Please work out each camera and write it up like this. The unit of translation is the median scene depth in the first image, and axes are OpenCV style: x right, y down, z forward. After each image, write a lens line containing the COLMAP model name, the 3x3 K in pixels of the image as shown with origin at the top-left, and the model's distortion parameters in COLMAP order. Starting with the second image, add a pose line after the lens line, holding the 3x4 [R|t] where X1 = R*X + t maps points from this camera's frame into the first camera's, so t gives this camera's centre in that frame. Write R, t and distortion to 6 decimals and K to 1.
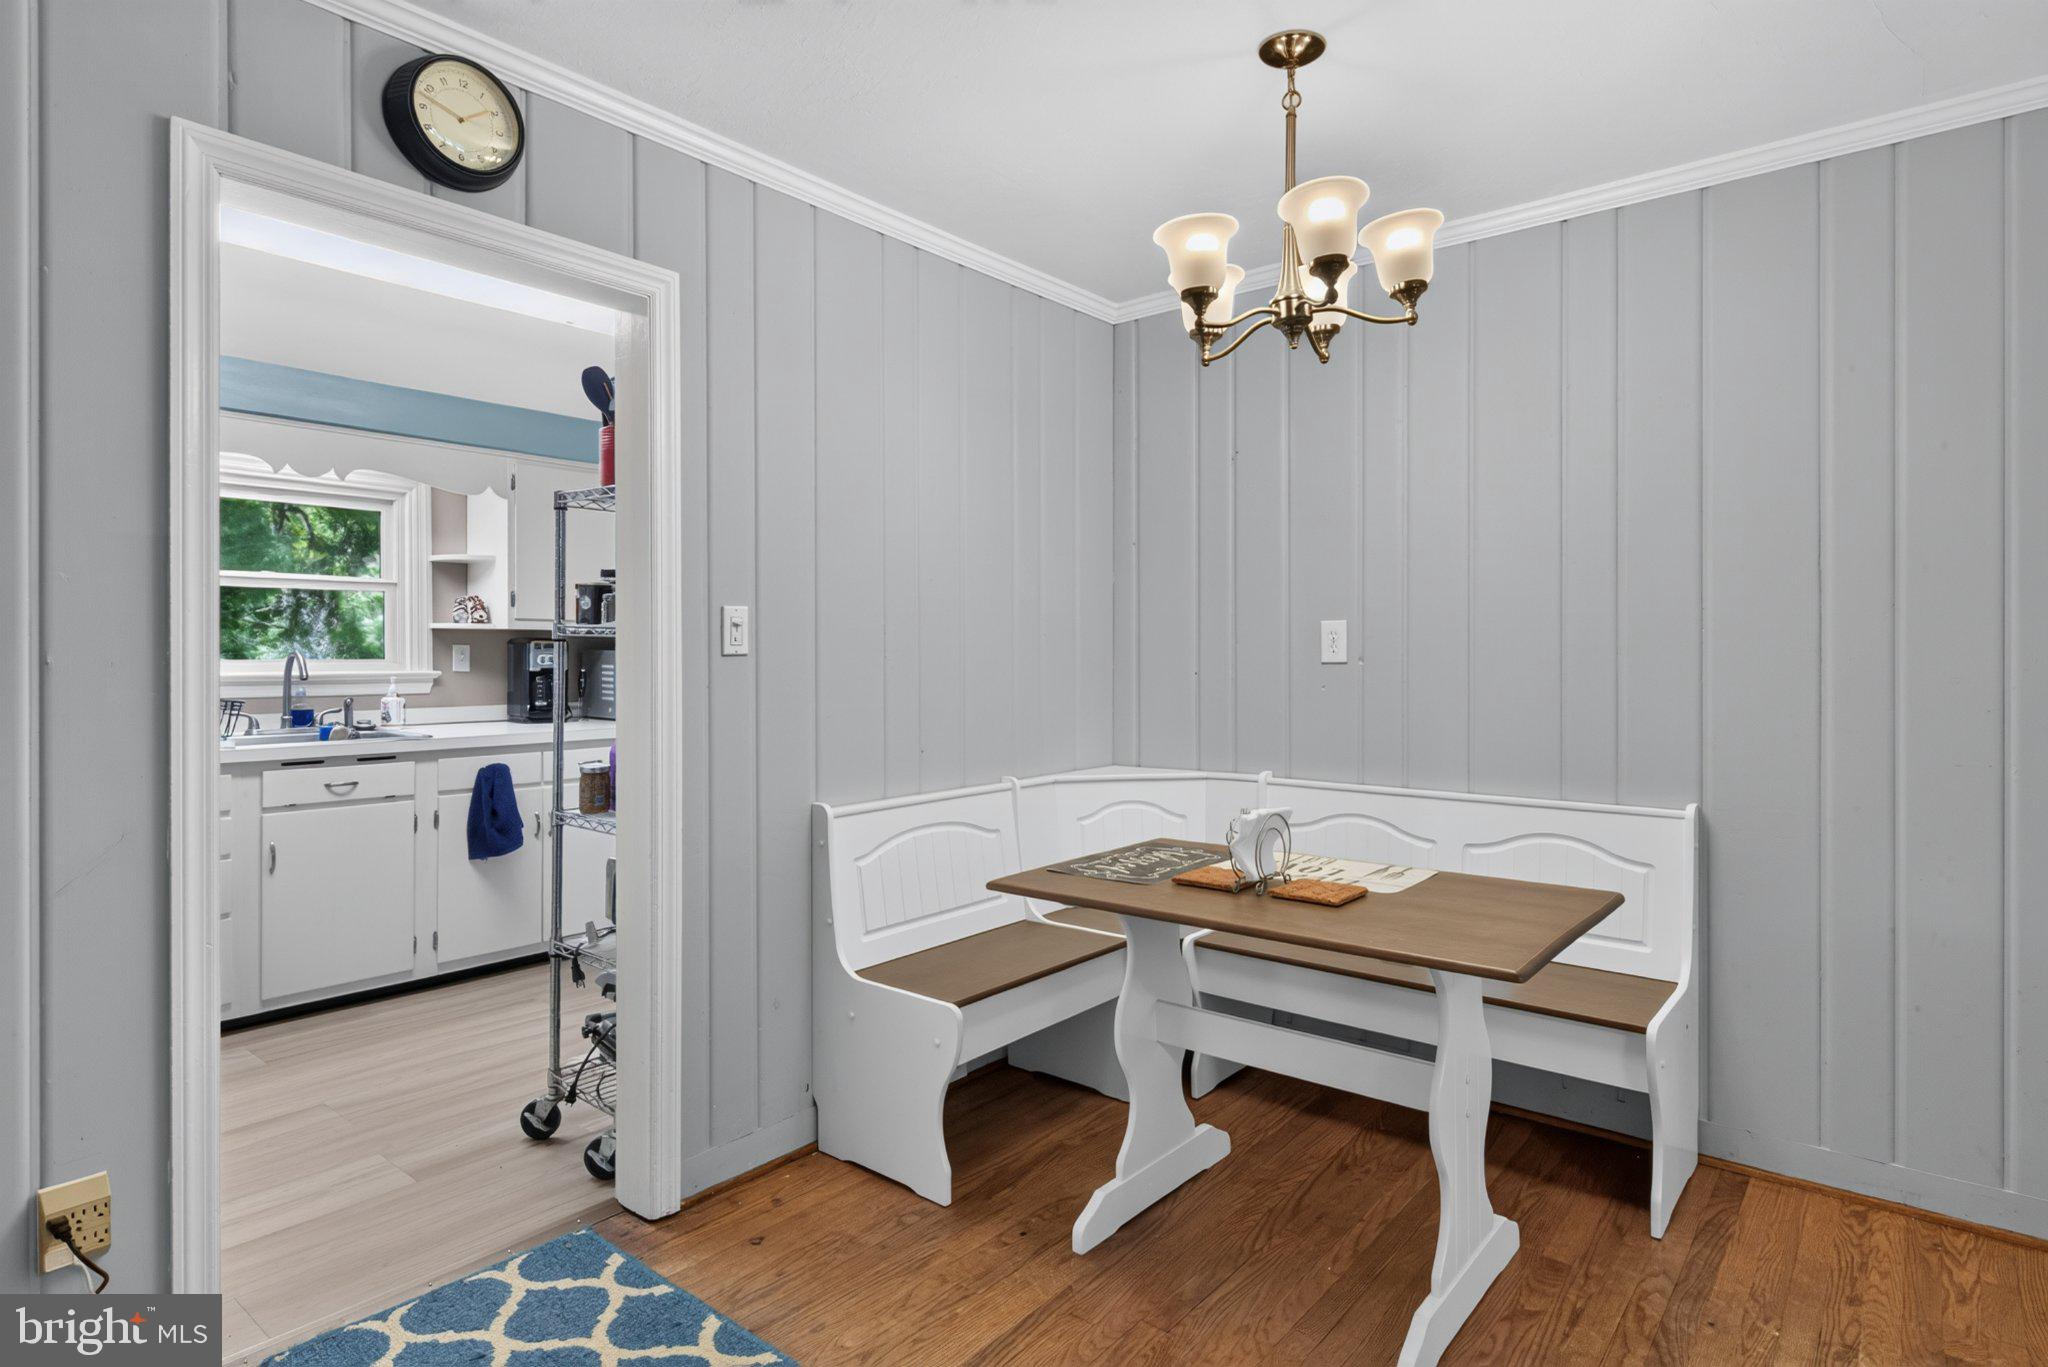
lens RADIAL K [[1099.2, 0, 1028.0], [0, 1099.2, 653.4], [0, 0, 1]] dist [0.007302, 0.000874]
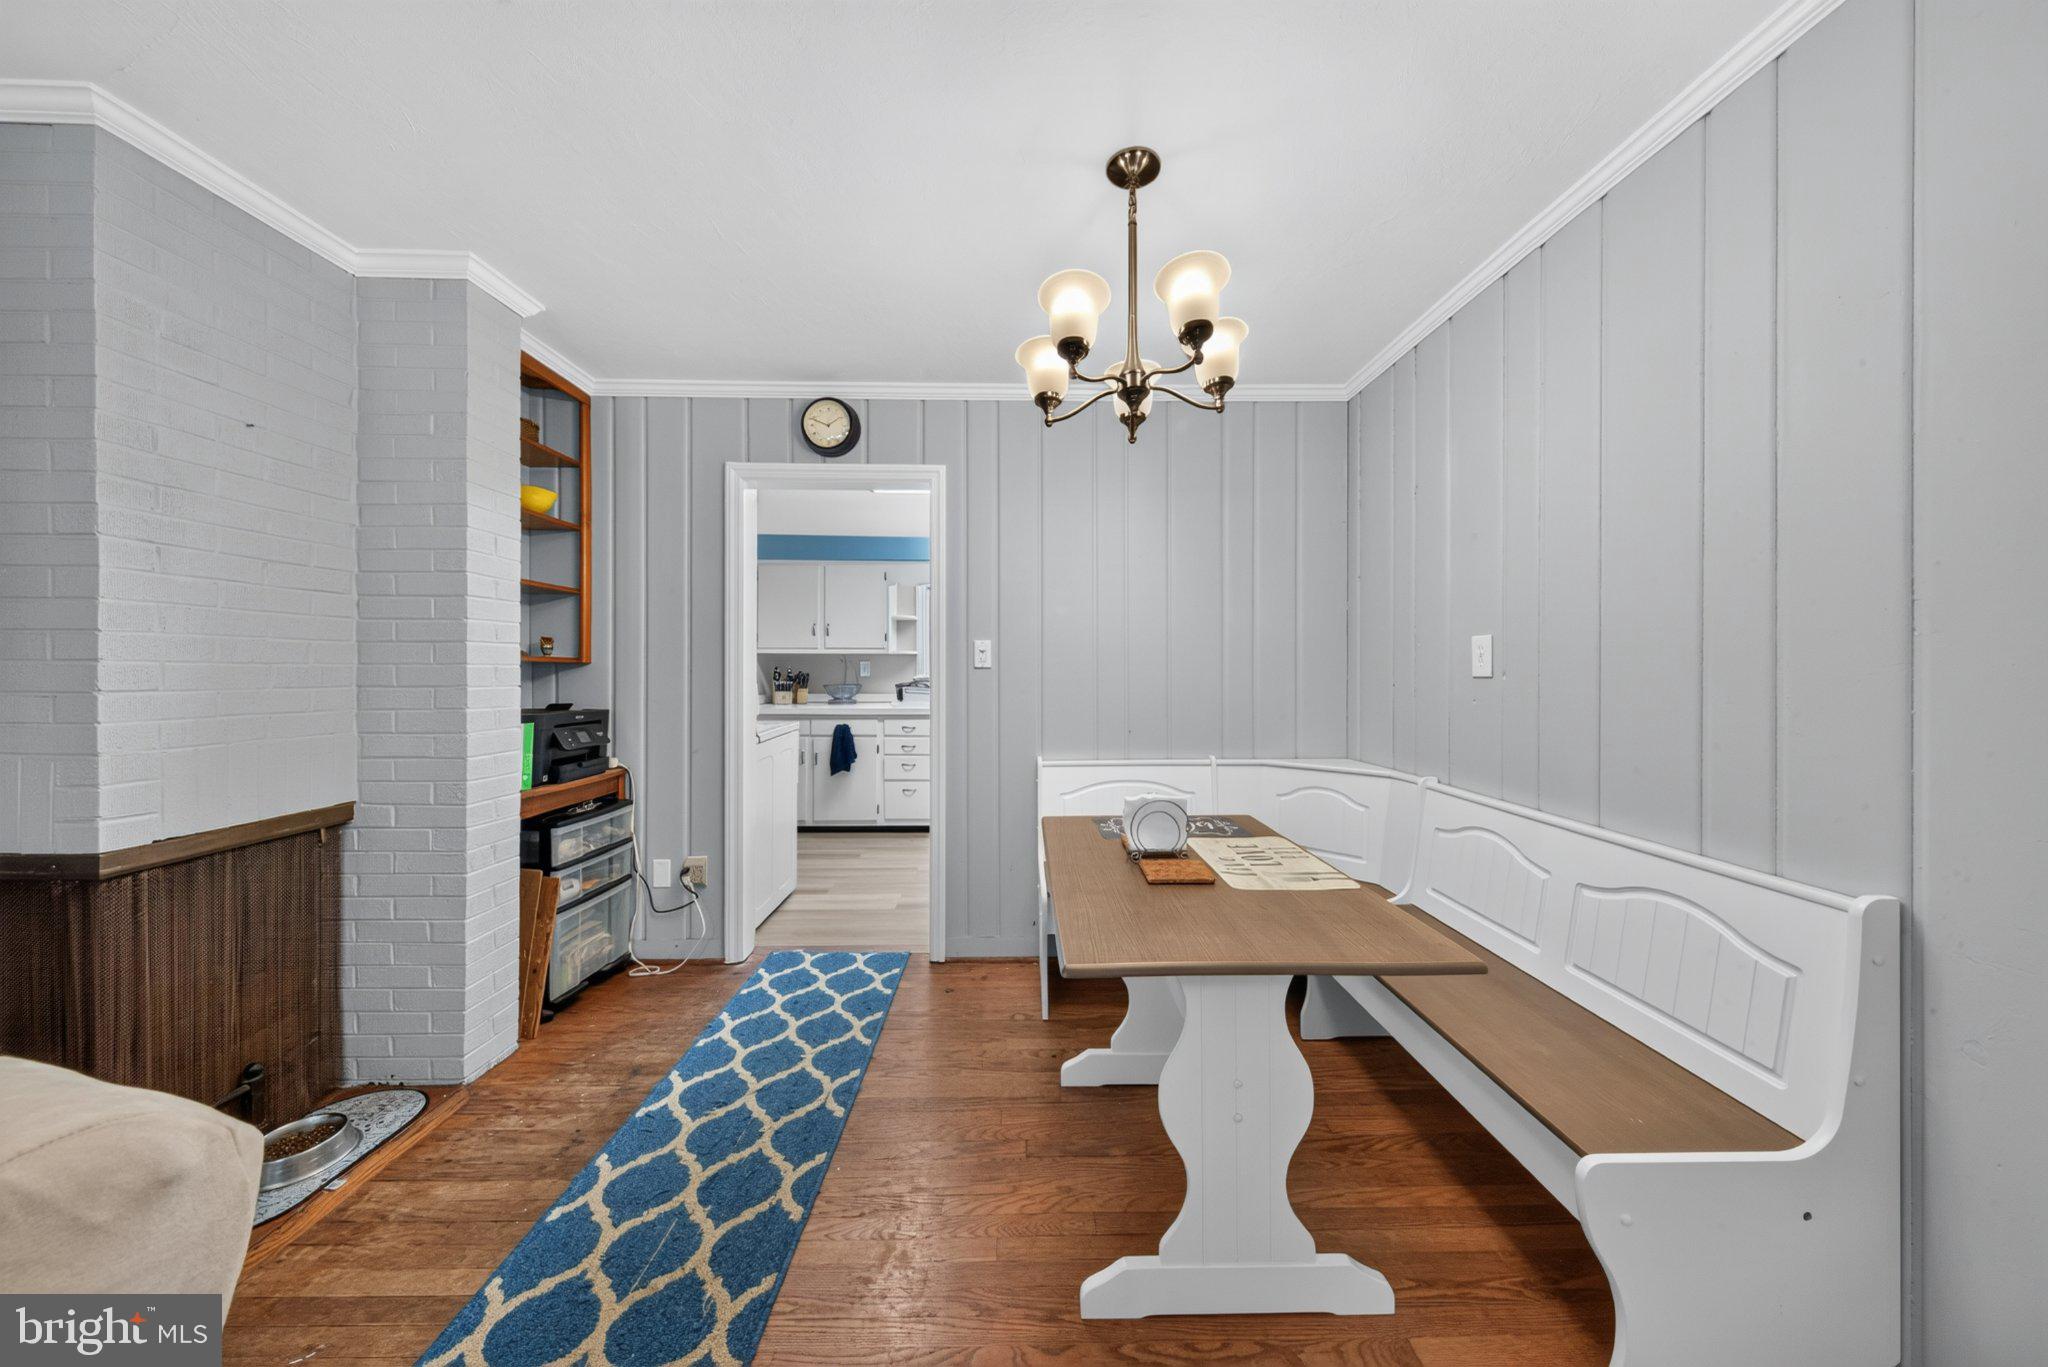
lens RADIAL K [[645.4, 0, 1026.1], [0, 645.4, 667.2], [0, 0, 1]] dist [0.000924, 0.000015]
pose [[0.646725, 0.001689, -0.762721, 0.371043], [-0.000746, 0.999998, 0.001582, -0.000892], [0.762723, -0.000454, 0.646725, 0.235924]]
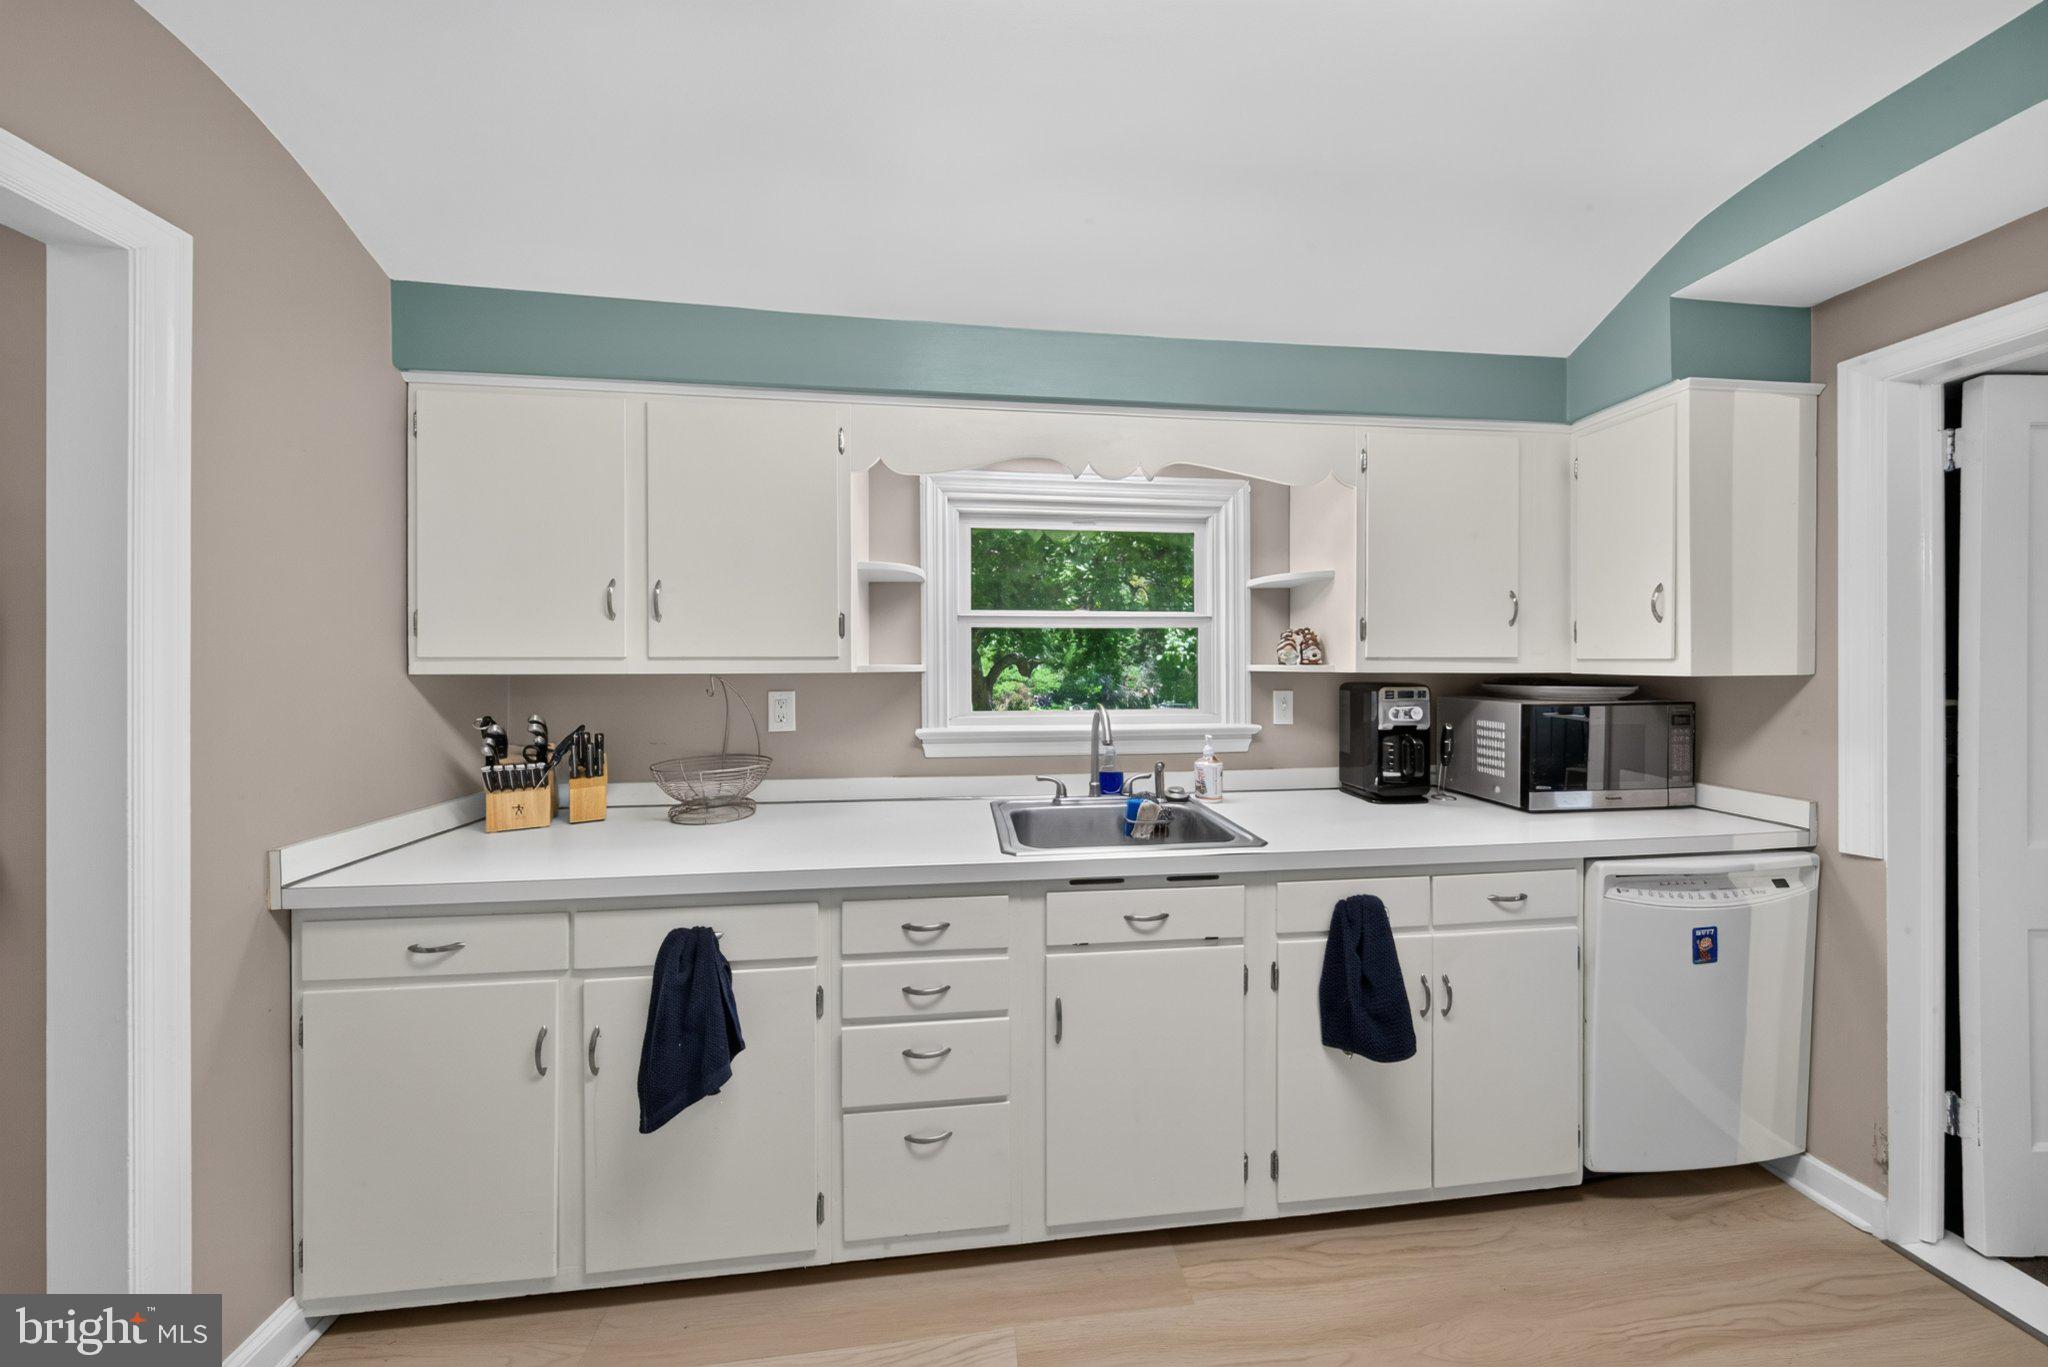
lens RADIAL K [[645.4, 0, 1026.1], [0, 645.4, 667.2], [0, 0, 1]] dist [0.000924, 0.000015]
pose [[0.714725, -0.003138, -0.699399, -0.368600], [0.002865, 0.999995, -0.001558, -0.028154], [0.699400, -0.000890, 0.714730, 0.615836]]
